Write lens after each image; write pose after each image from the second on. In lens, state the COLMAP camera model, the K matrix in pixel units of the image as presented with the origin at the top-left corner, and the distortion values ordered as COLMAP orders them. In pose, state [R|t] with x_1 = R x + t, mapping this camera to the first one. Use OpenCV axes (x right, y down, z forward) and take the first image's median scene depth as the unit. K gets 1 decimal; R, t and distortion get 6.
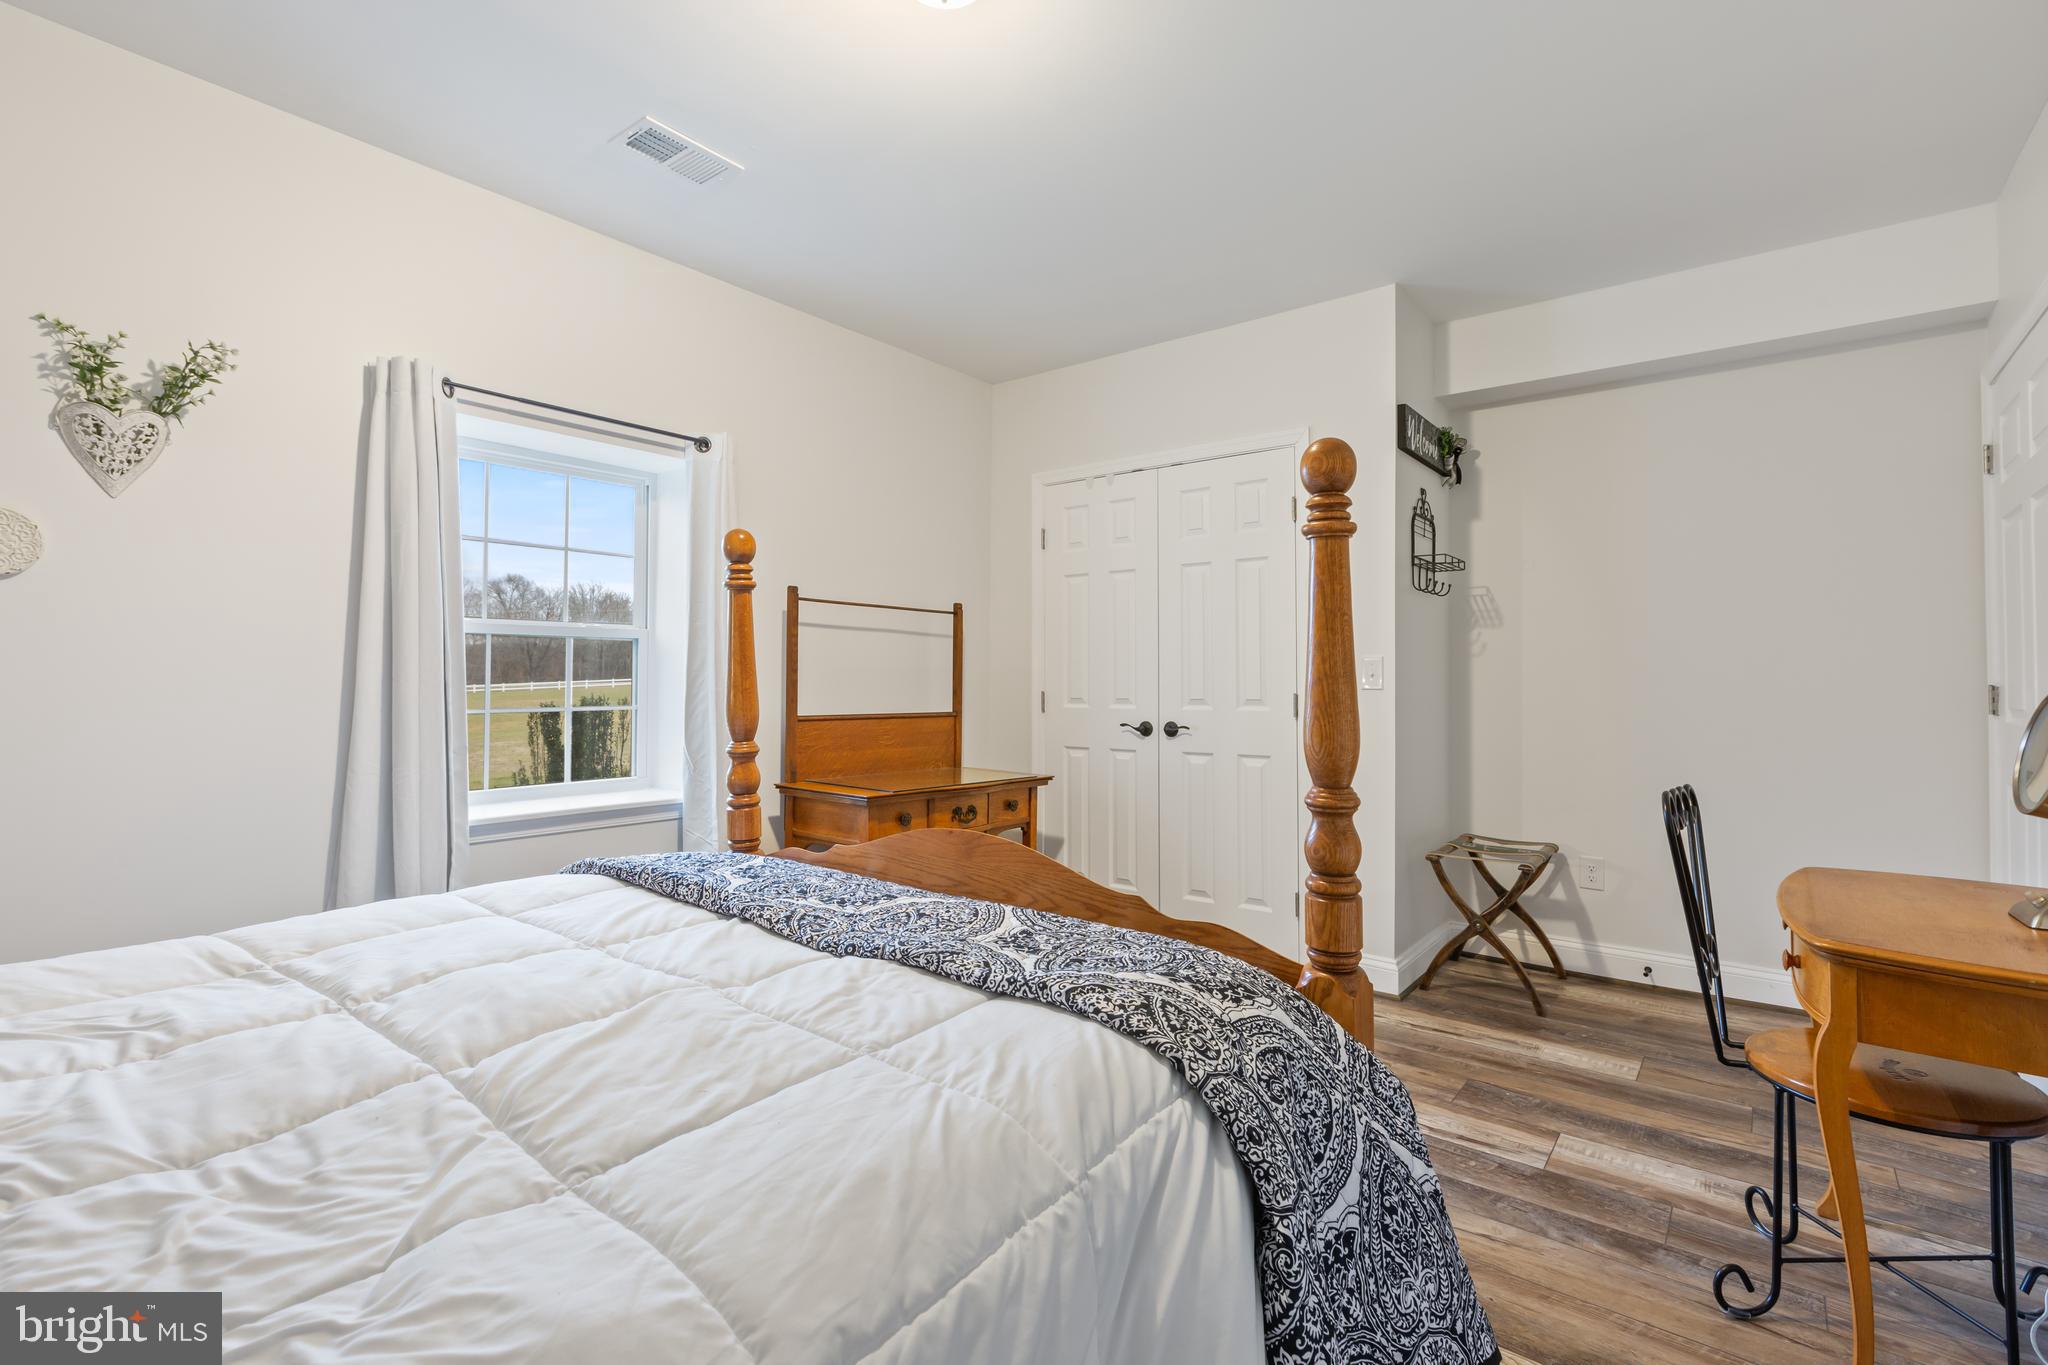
lens RADIAL K [[911.5, 0, 1029.7], [0, 911.5, 675.9], [0, 0, 1]] dist [0.000660, 0.000848]
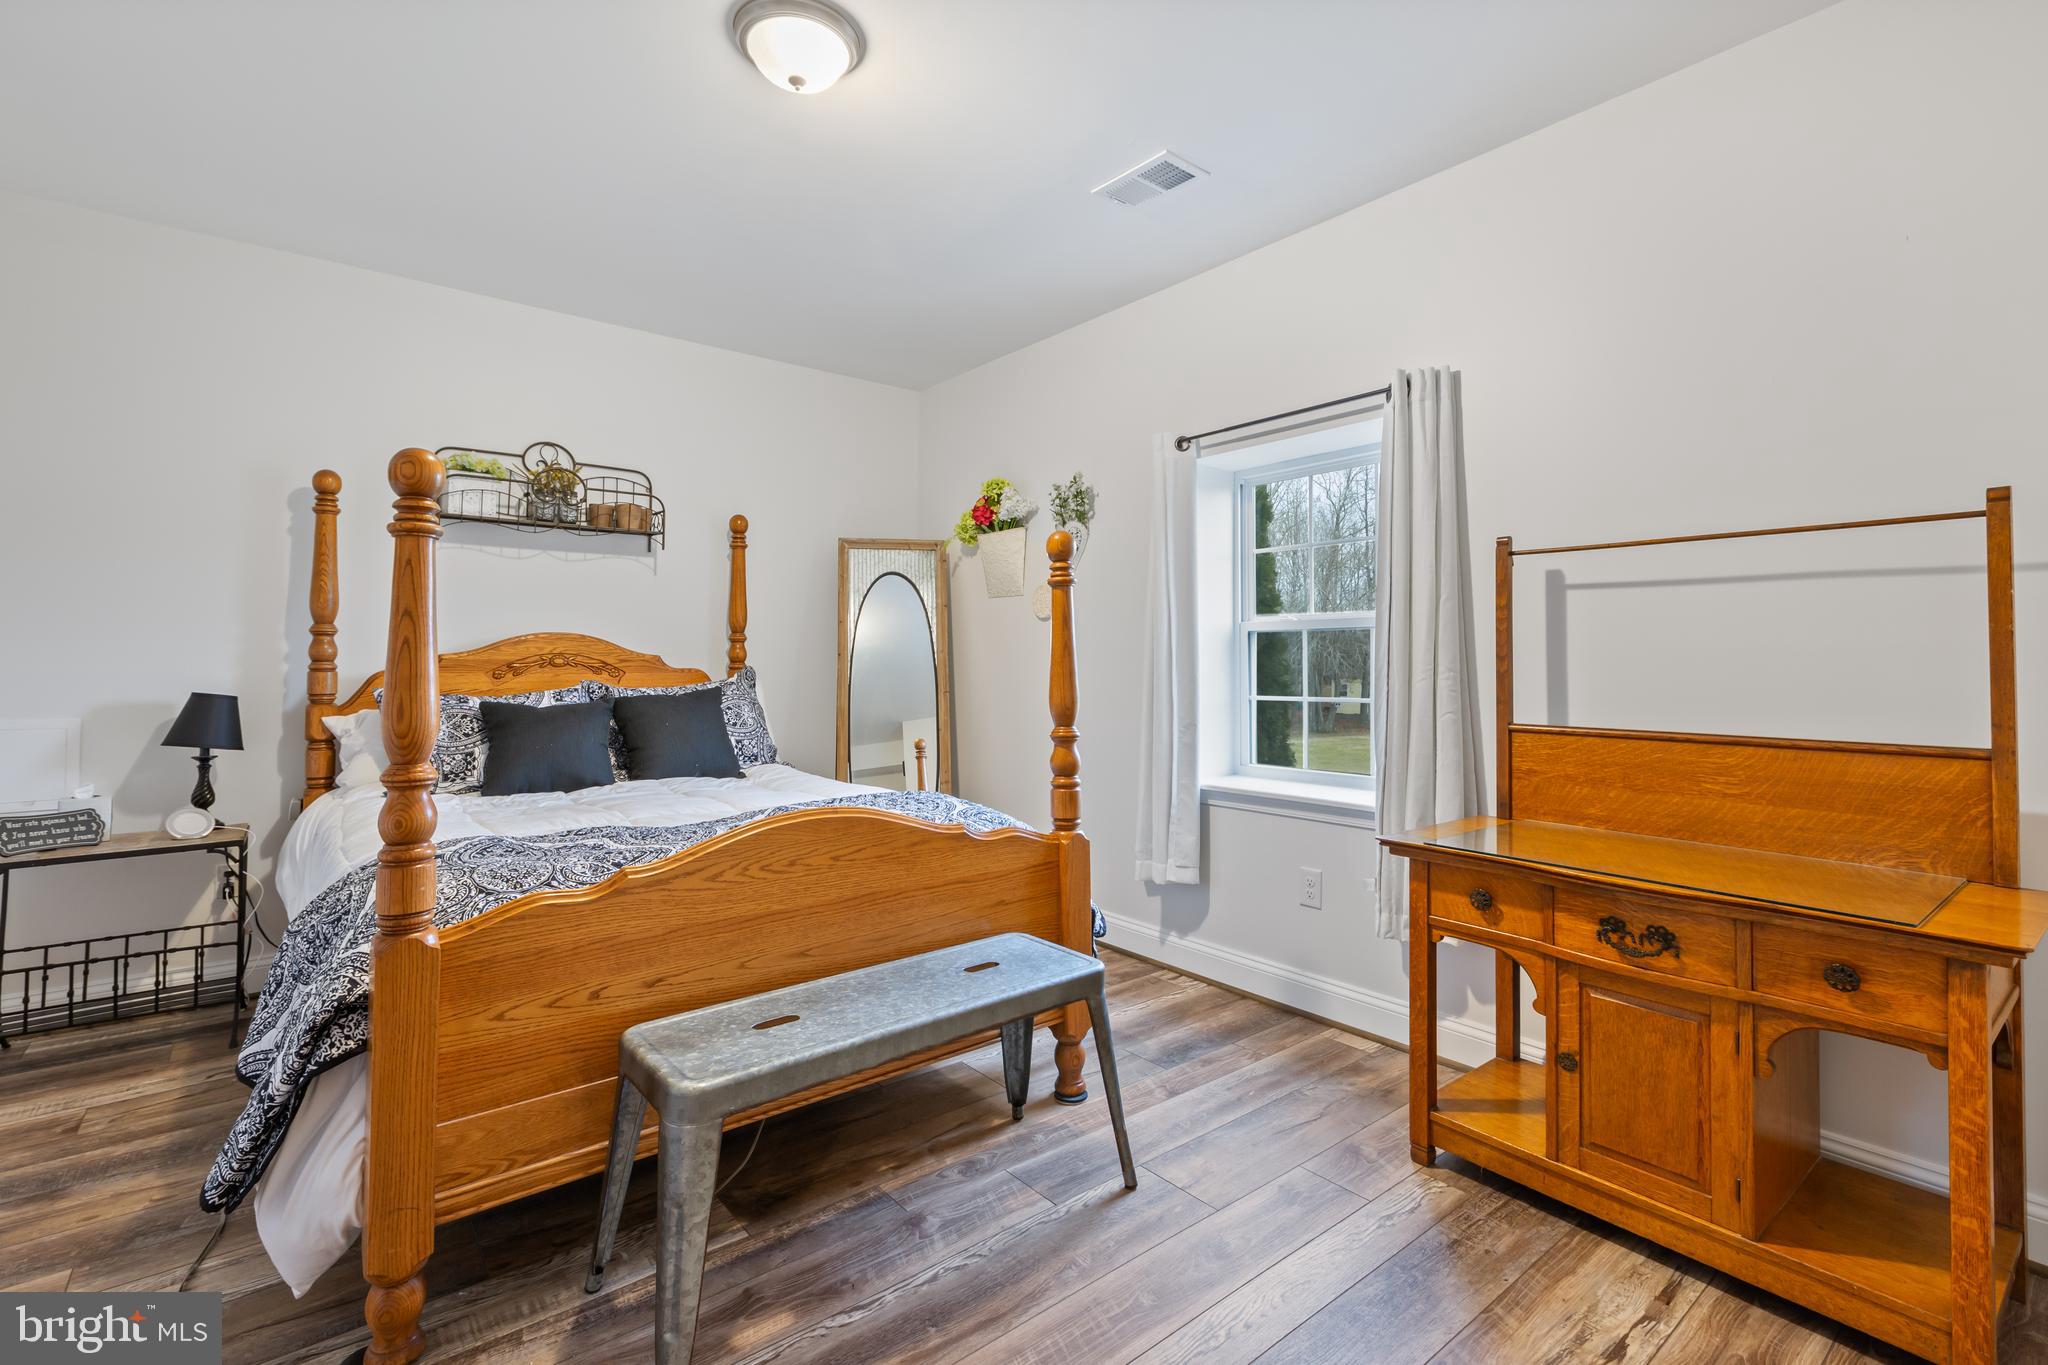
lens RADIAL K [[911.5, 0, 1028.2], [0, 911.5, 670.9], [0, 0, 1]] dist [0.000660, 0.000848]
pose [[-0.208360, -0.005458, -0.978037, 0.568827], [-0.001792, 0.999985, -0.005198, 0.009109], [0.978051, 0.000670, -0.208367, 0.897927]]
